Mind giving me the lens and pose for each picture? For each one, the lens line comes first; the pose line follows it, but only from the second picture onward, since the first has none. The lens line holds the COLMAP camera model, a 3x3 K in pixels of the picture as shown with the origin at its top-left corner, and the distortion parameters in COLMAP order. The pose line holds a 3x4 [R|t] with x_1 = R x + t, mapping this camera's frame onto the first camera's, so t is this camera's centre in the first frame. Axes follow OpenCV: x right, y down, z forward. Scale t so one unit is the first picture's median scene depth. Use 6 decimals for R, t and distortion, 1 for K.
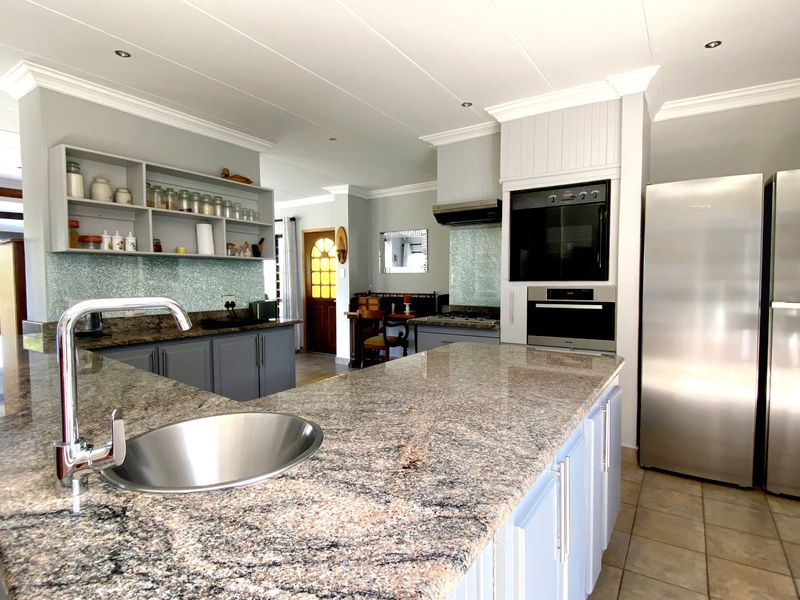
lens RADIAL K [[434.9, 0, 400.0], [0, 434.9, 300.0], [0, 0, 1]] dist [-0.018054, -0.000131]
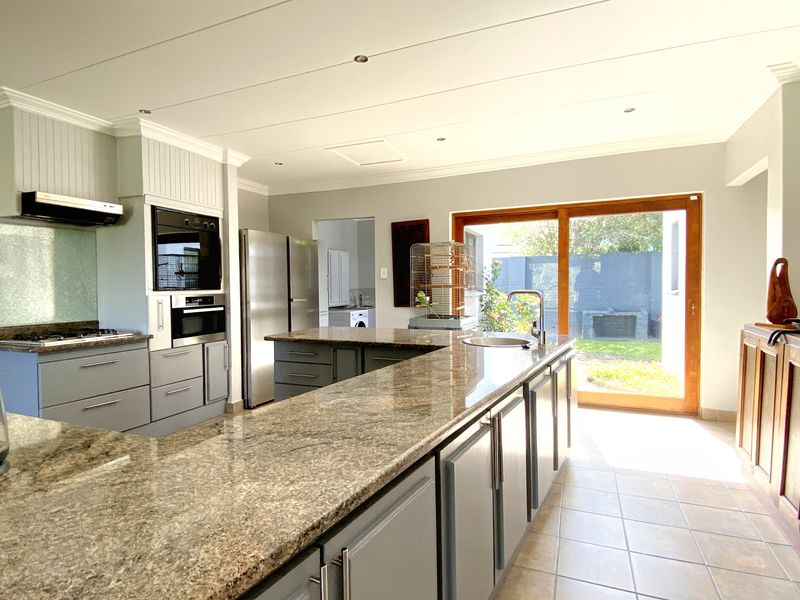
lens RADIAL K [[434.9, 0, 400.0], [0, 434.9, 300.0], [0, 0, 1]] dist [-0.018054, -0.000131]
pose [[-0.192140, -0.019787, 0.981168, -0.912895], [0.060859, 0.997632, 0.032037, -0.019951], [-0.979479, 0.065869, -0.190481, 0.641731]]
